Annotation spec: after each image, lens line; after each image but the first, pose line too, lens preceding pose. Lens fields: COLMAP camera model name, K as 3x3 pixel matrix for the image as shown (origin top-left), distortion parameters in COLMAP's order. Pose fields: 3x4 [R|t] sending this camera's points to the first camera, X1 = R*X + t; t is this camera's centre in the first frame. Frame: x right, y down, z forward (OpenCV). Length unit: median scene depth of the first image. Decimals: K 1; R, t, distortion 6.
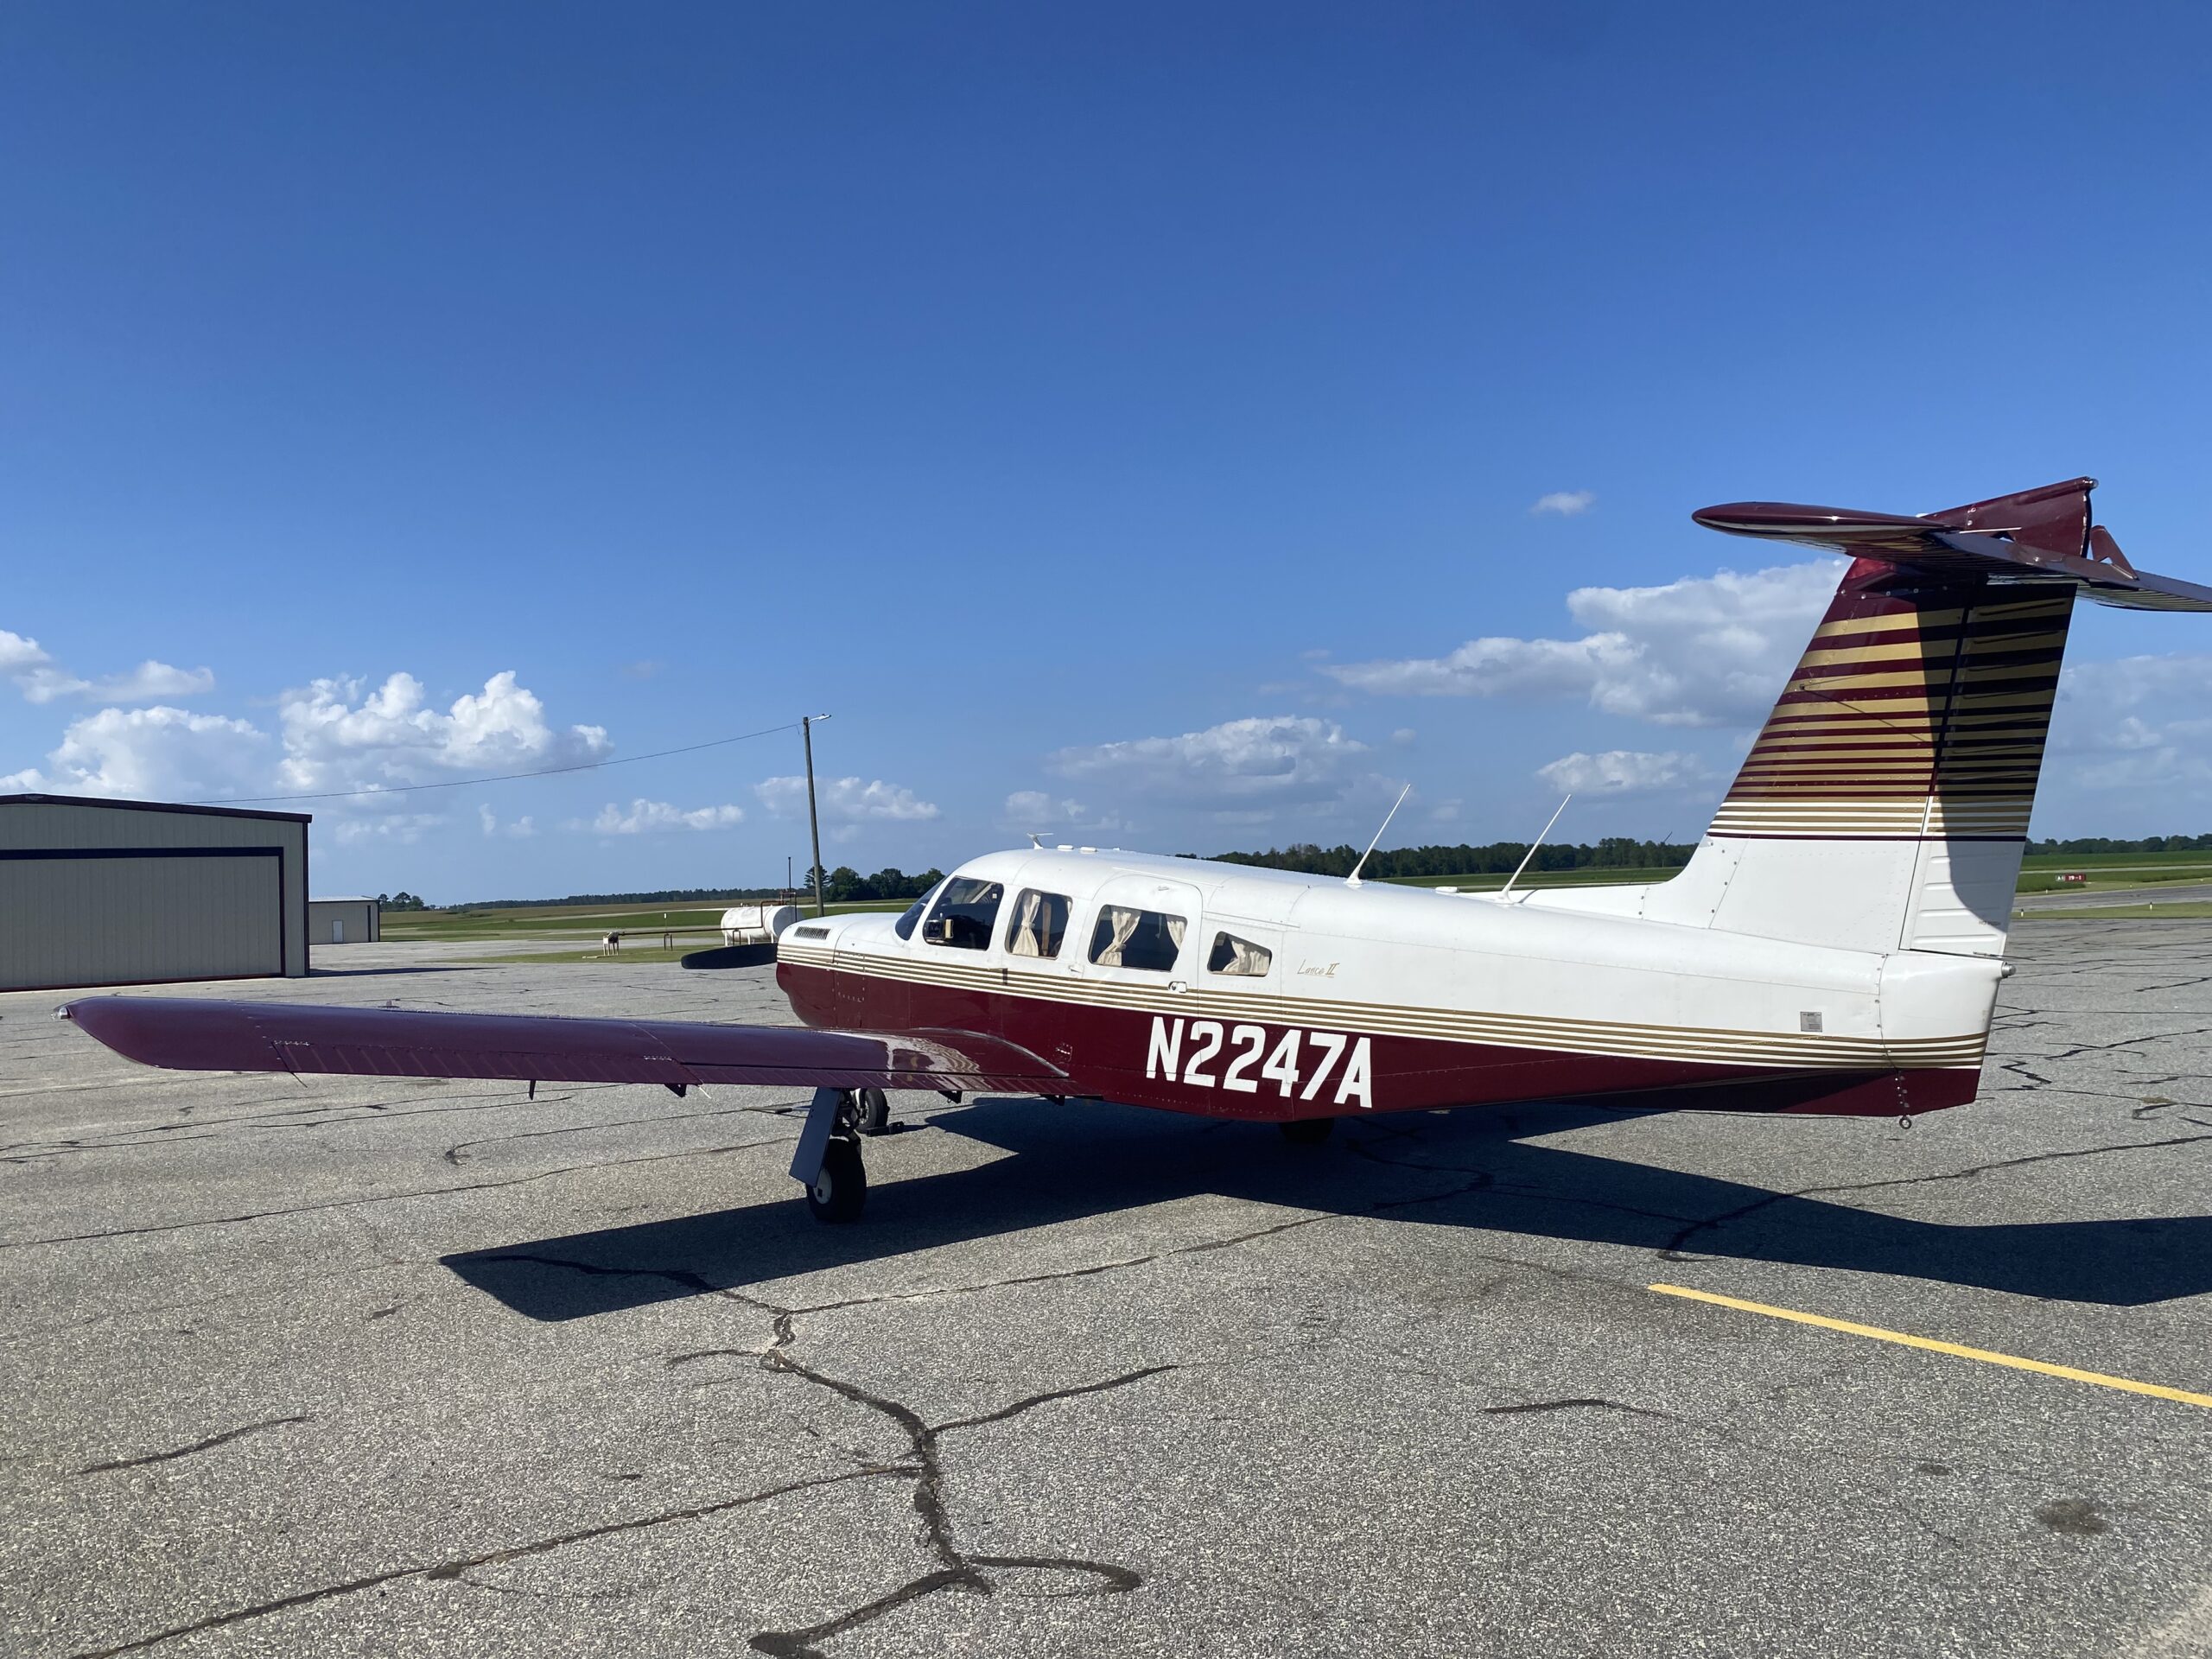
lens RADIAL K [[1686.3, 0, 1051.8], [0, 1686.3, 791.0], [0, 0, 1]] dist [0.016610, -0.013248]
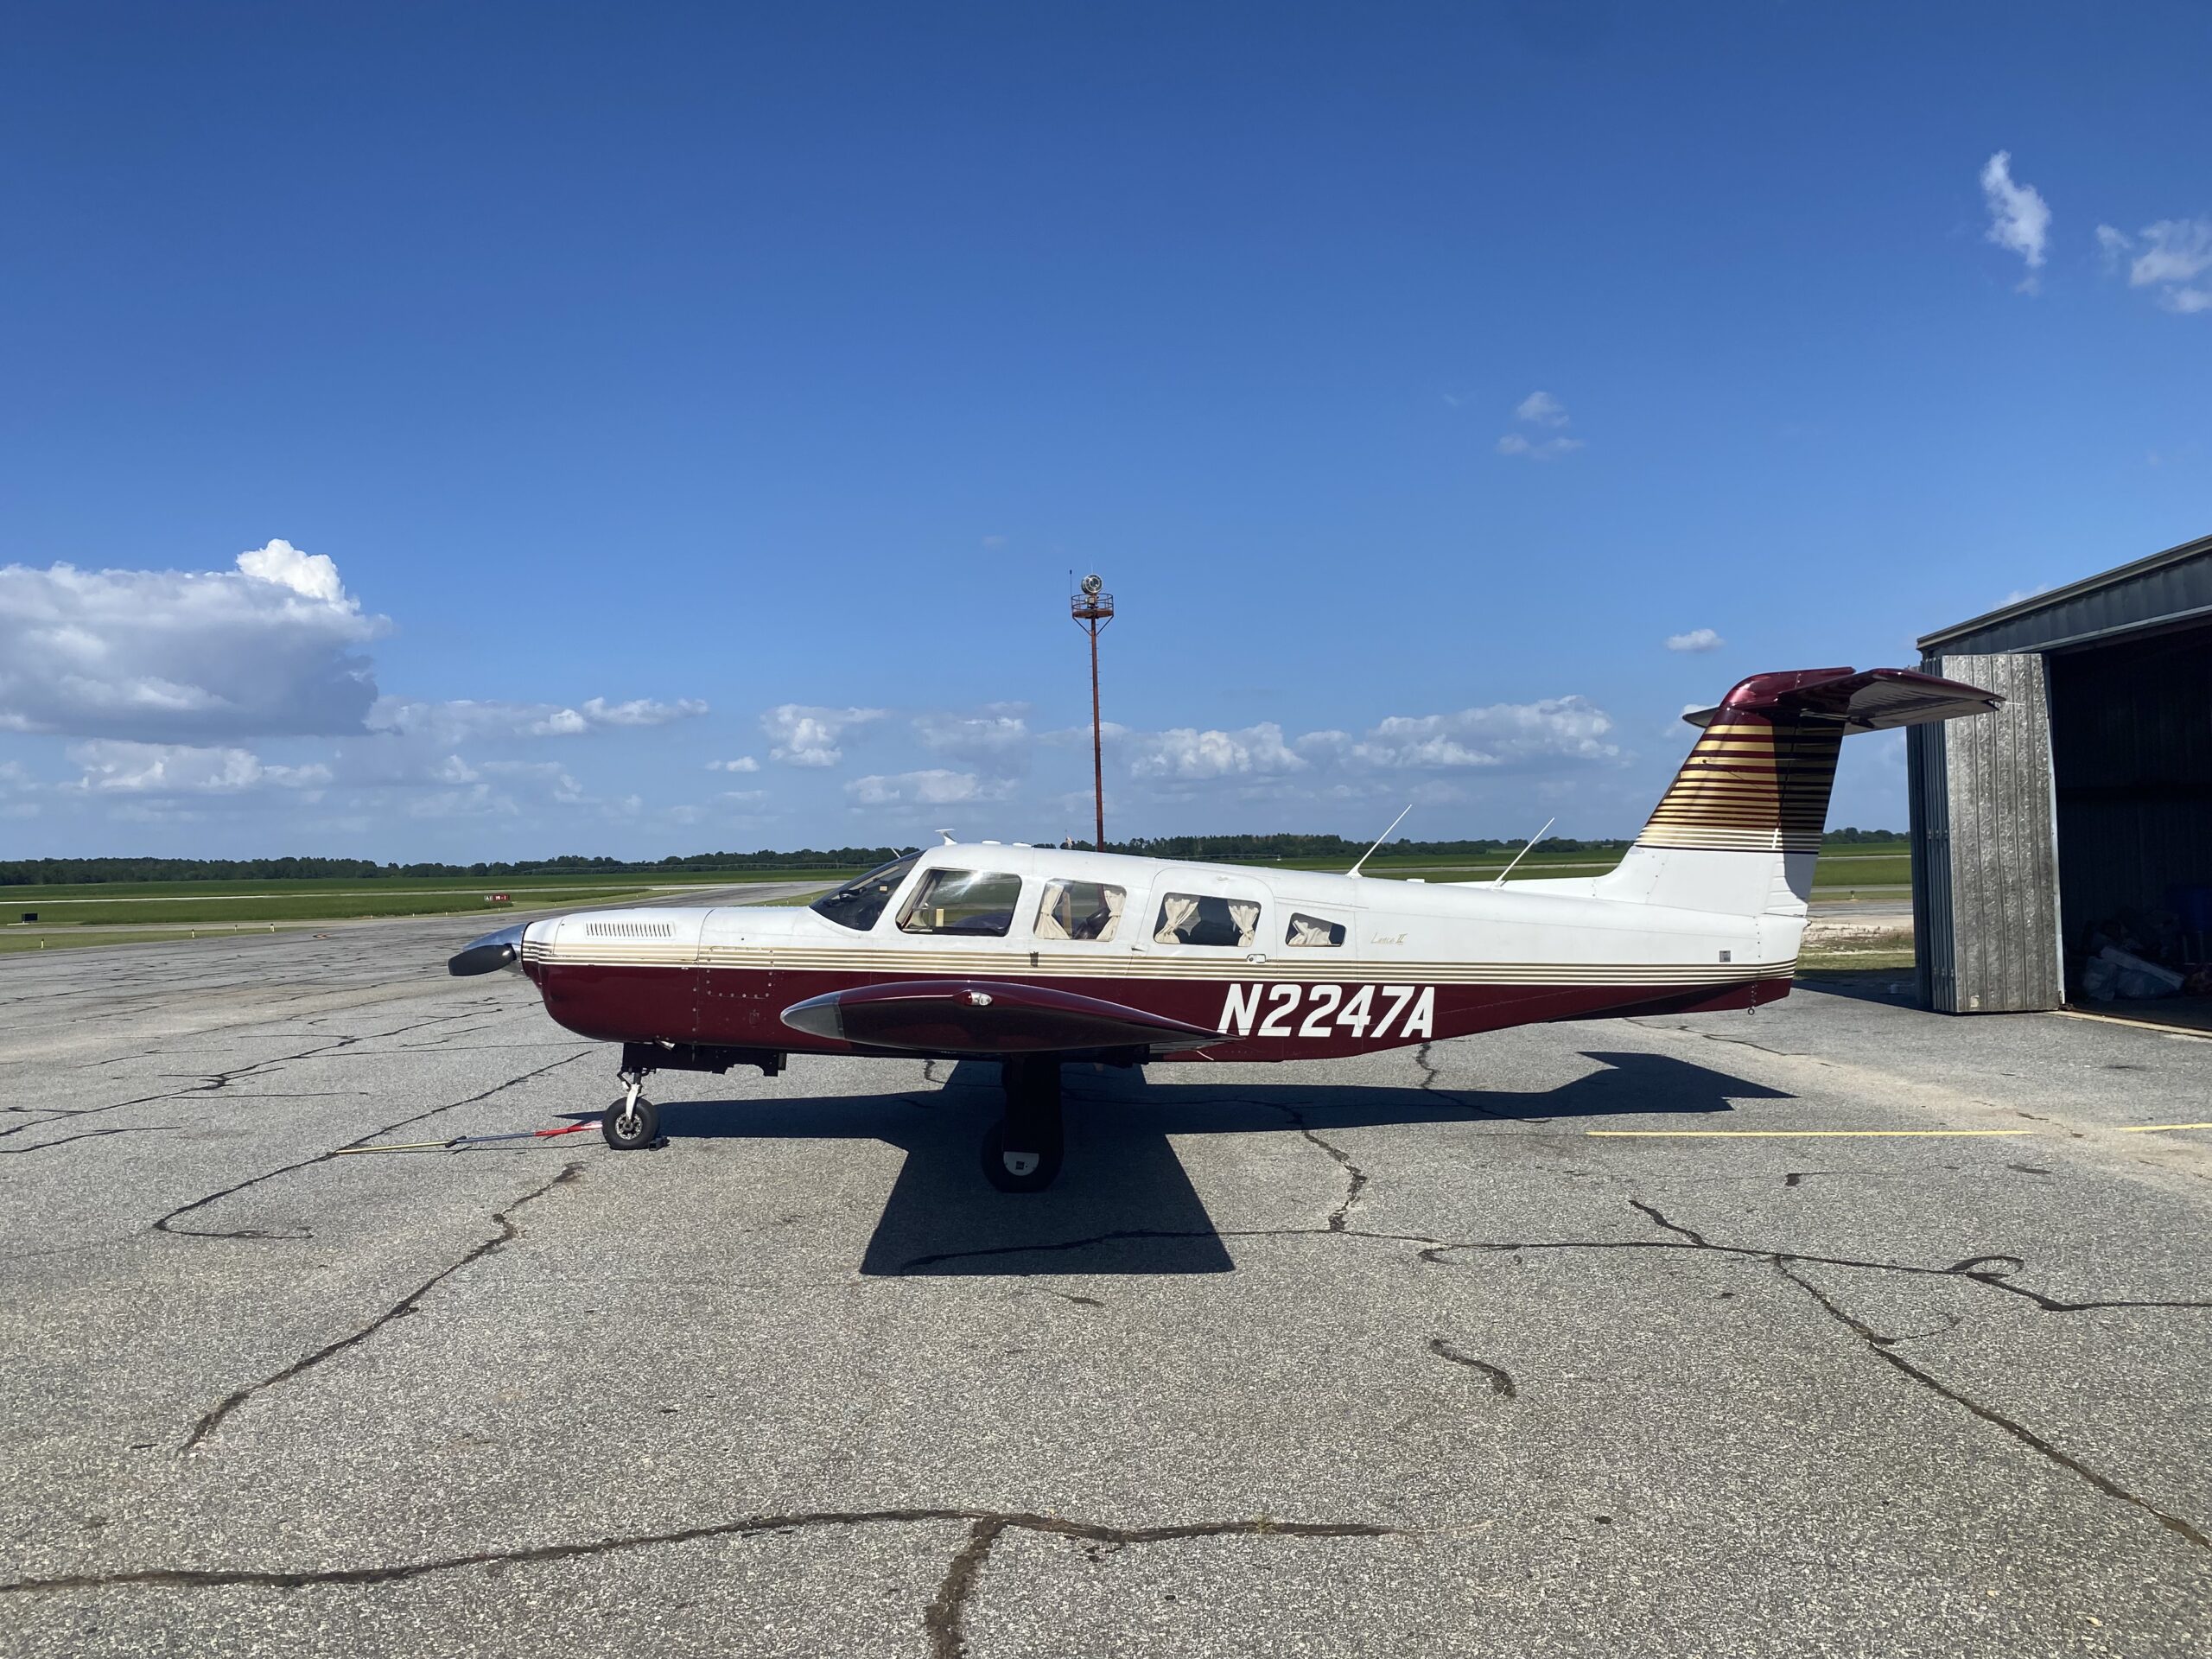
lens RADIAL K [[1686.3, 0, 1089.4], [0, 1686.3, 835.3], [0, 0, 1]] dist [0.016610, -0.013248]
pose [[0.604445, 0.033529, 0.795941, -1.035563], [-0.044486, 0.998976, -0.008298, 0.044120], [-0.795404, -0.030393, 0.605317, 0.372462]]
